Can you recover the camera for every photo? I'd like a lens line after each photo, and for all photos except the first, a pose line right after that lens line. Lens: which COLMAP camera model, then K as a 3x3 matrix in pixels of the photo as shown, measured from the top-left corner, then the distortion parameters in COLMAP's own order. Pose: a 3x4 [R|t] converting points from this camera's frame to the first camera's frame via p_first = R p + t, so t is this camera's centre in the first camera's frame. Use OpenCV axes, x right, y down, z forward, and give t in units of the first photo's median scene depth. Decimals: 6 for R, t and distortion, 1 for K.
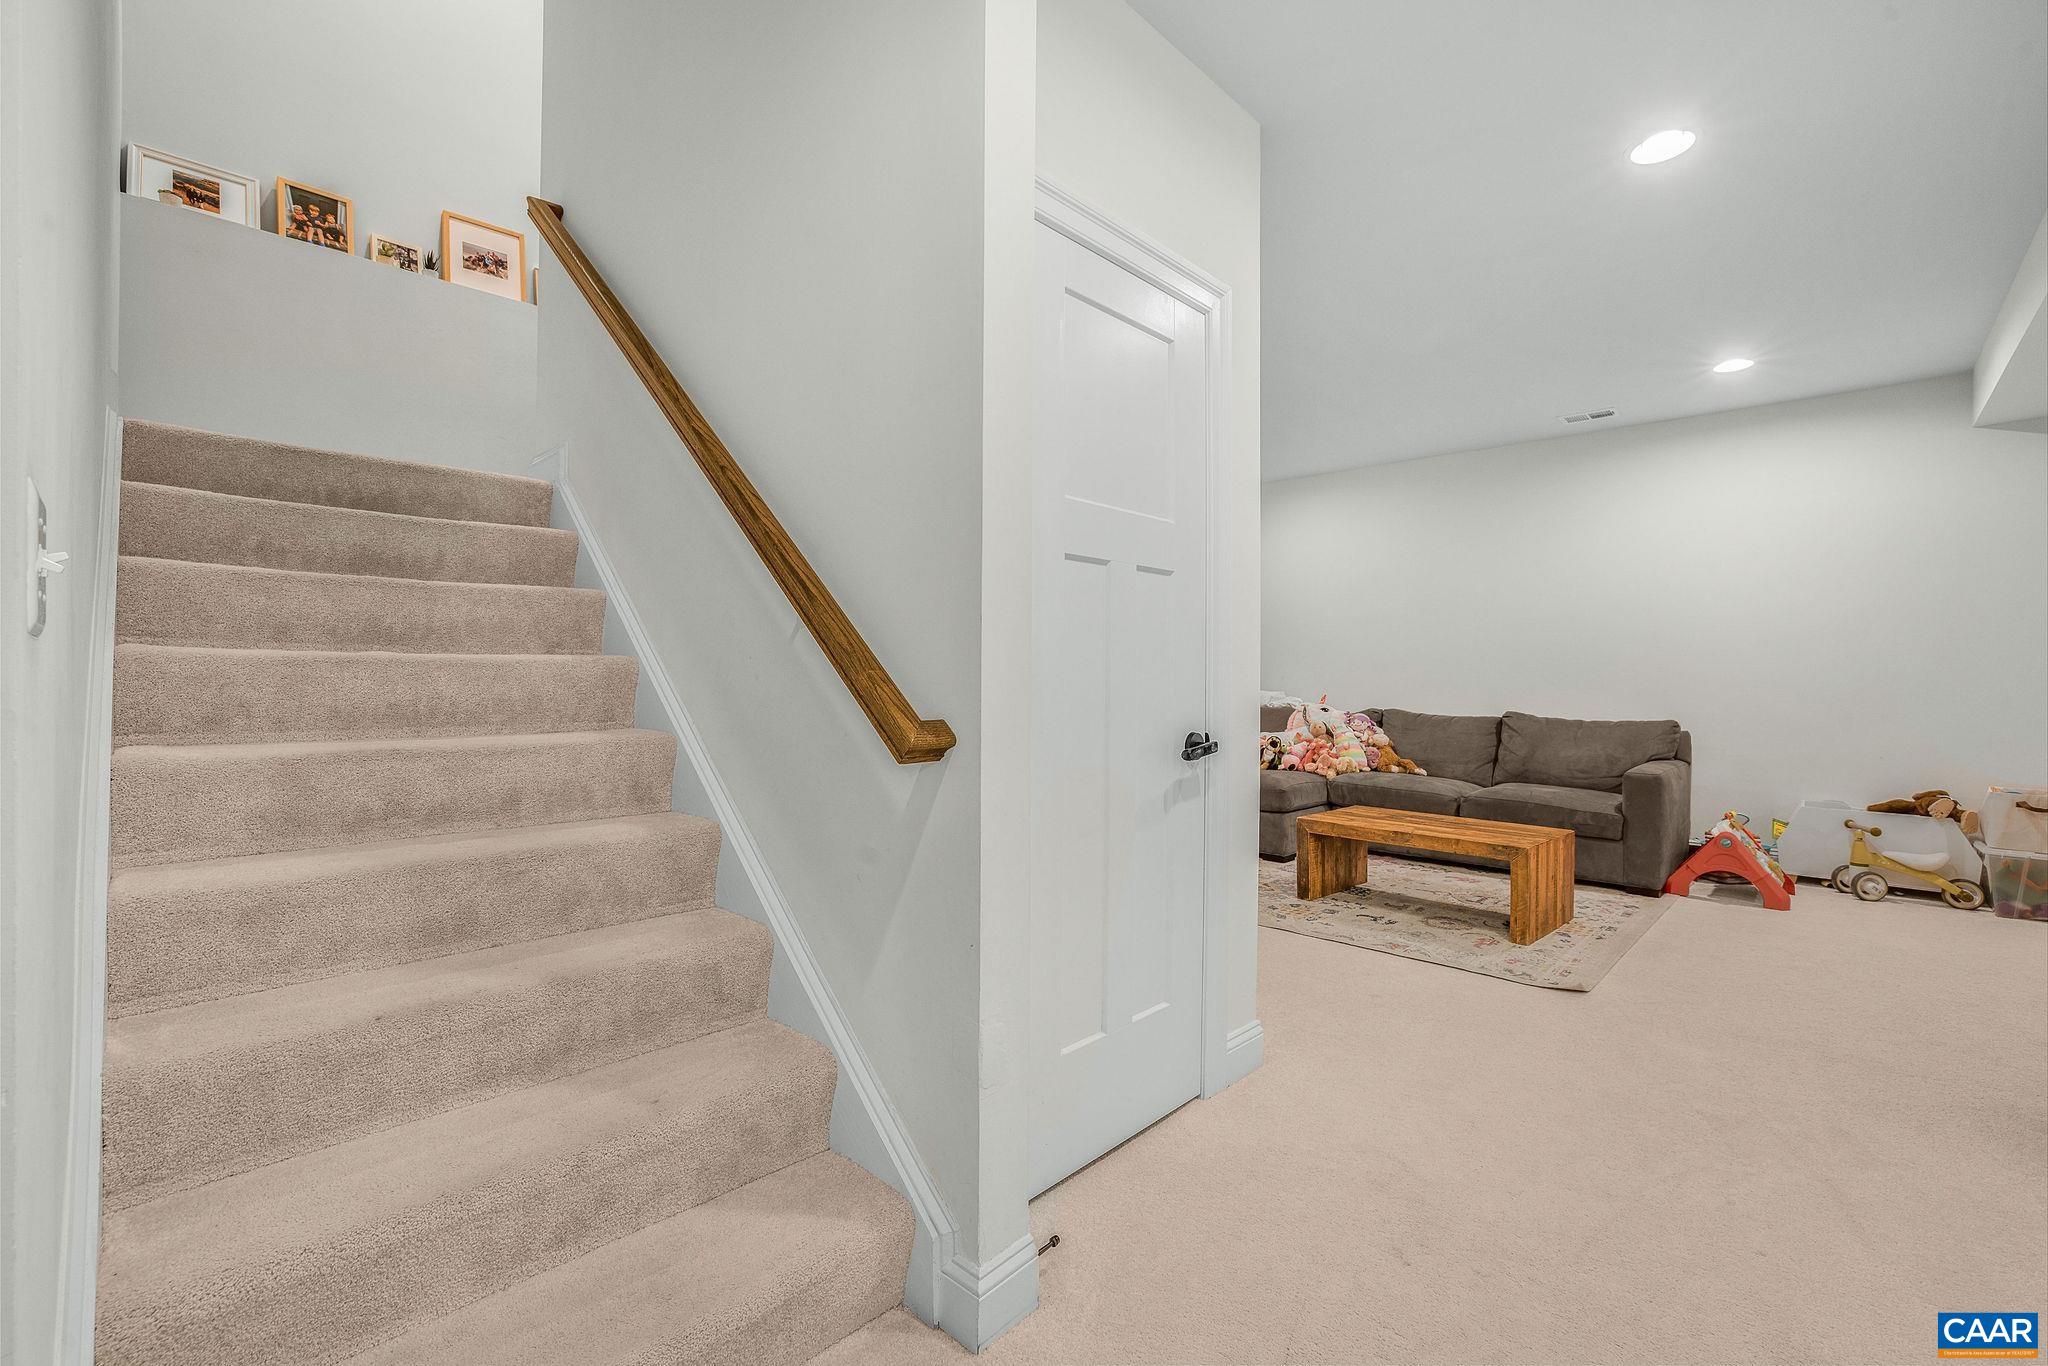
lens RADIAL K [[887.7, 0, 1023.9], [0, 887.7, 671.6], [0, 0, 1]] dist [-0.012468, 0.000095]
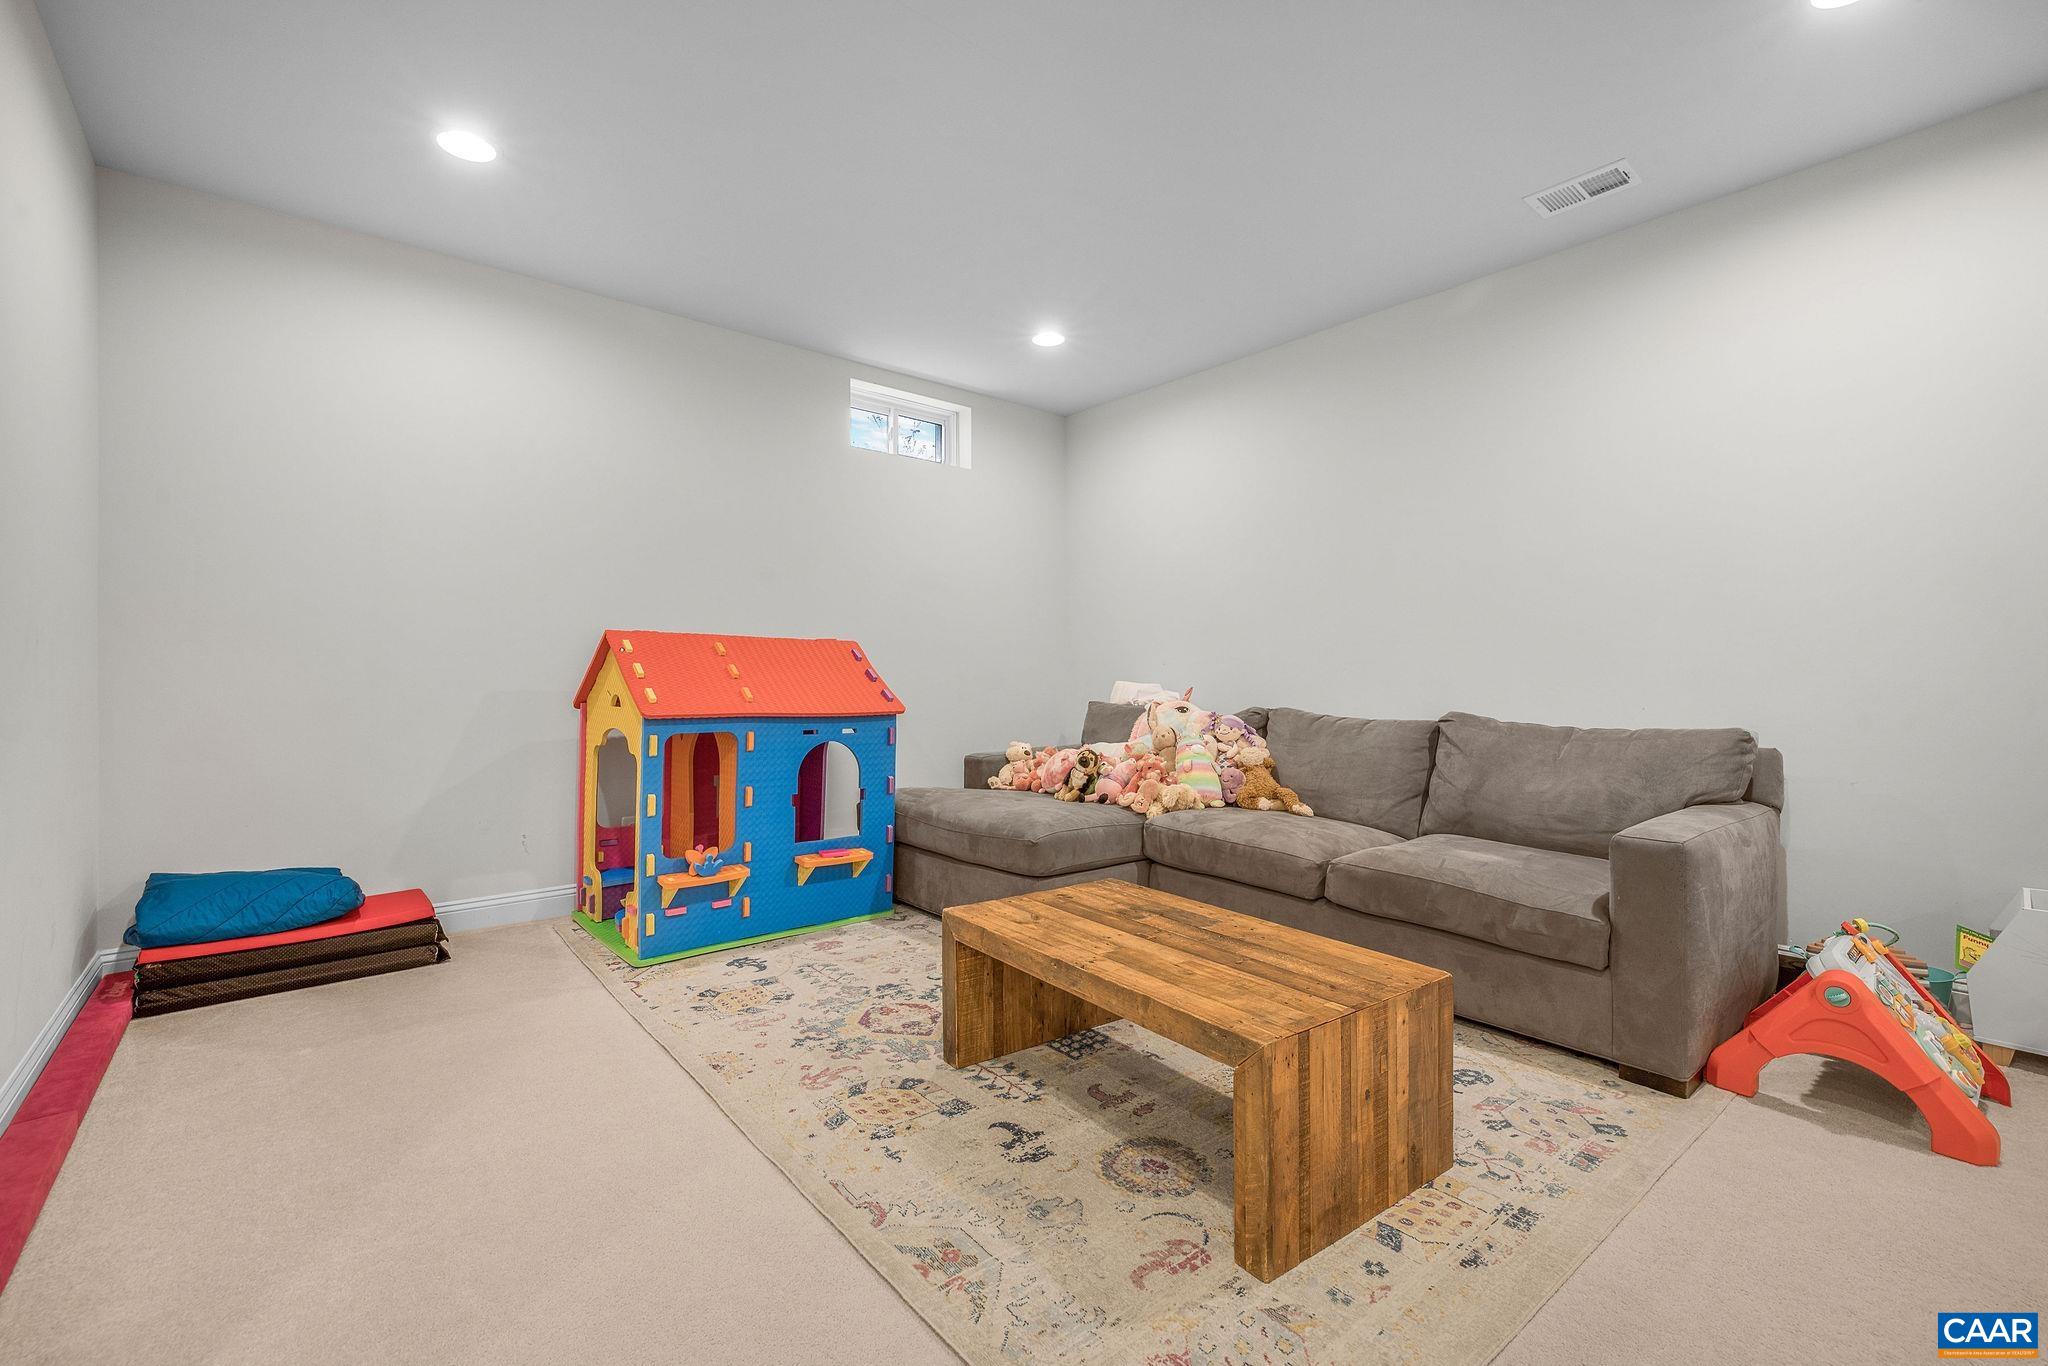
lens RADIAL K [[871.6, 0, 1014.4], [0, 871.6, 674.6], [0, 0, 1]] dist [0.001613, -0.000035]
pose [[0.992544, -0.004121, -0.121821, 0.347106], [0.004309, 0.999990, 0.001287, 0.018910], [0.121814, -0.001802, 0.992551, 0.402338]]
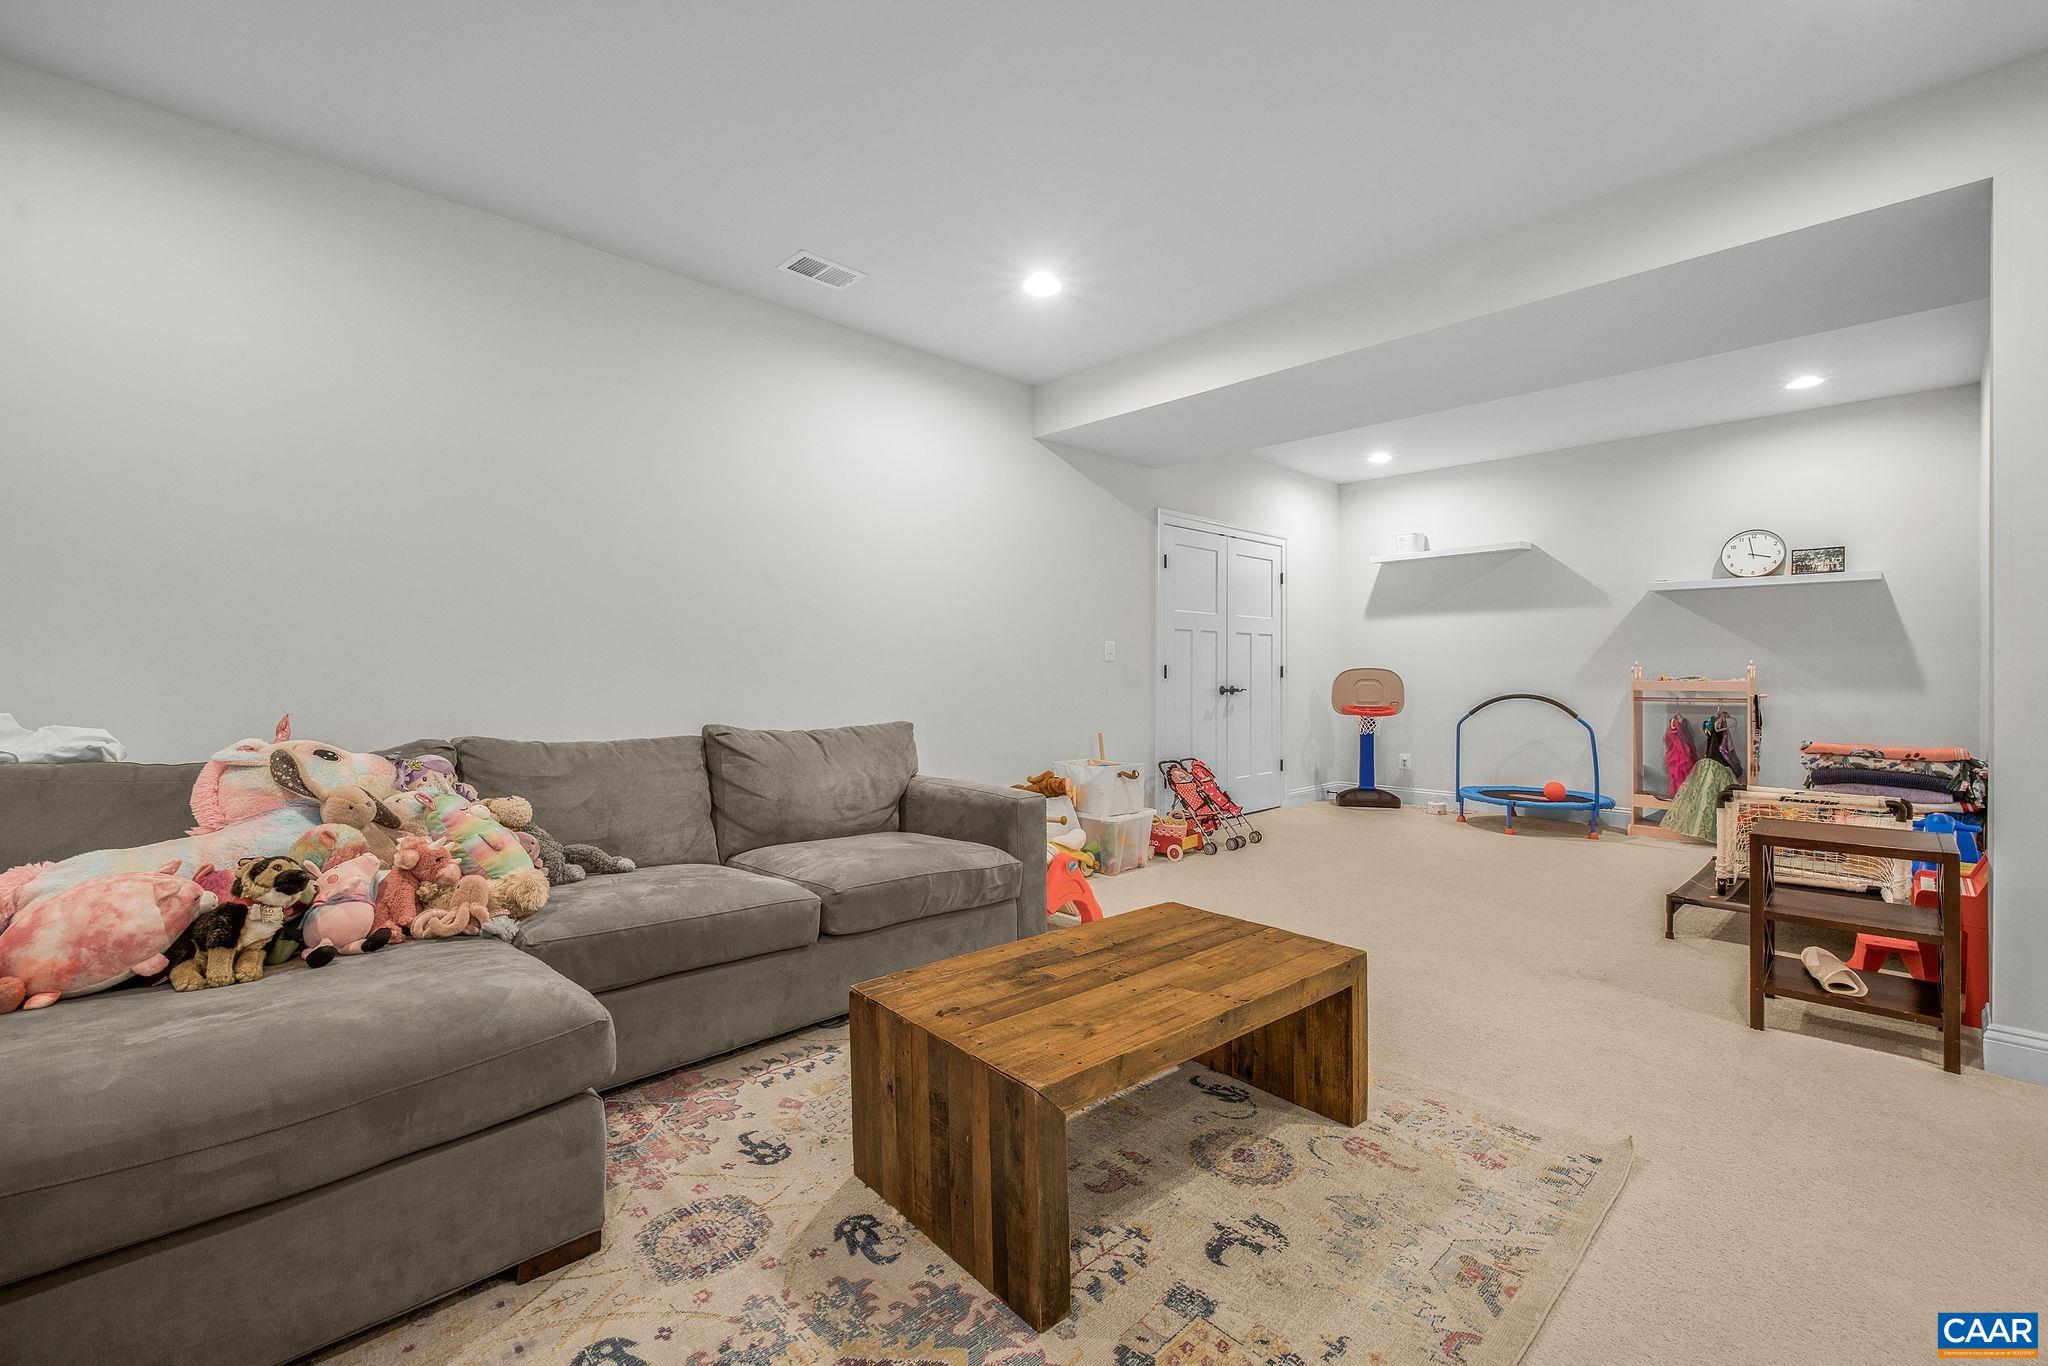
lens RADIAL K [[871.6, 0, 1014.4], [0, 871.6, 674.6], [0, 0, 1]] dist [0.001613, -0.000035]
pose [[0.044218, -0.006524, 0.999001, -0.009539], [-0.001088, 0.999978, 0.006579, 0.009241], [-0.999021, -0.001378, 0.044209, 0.830012]]
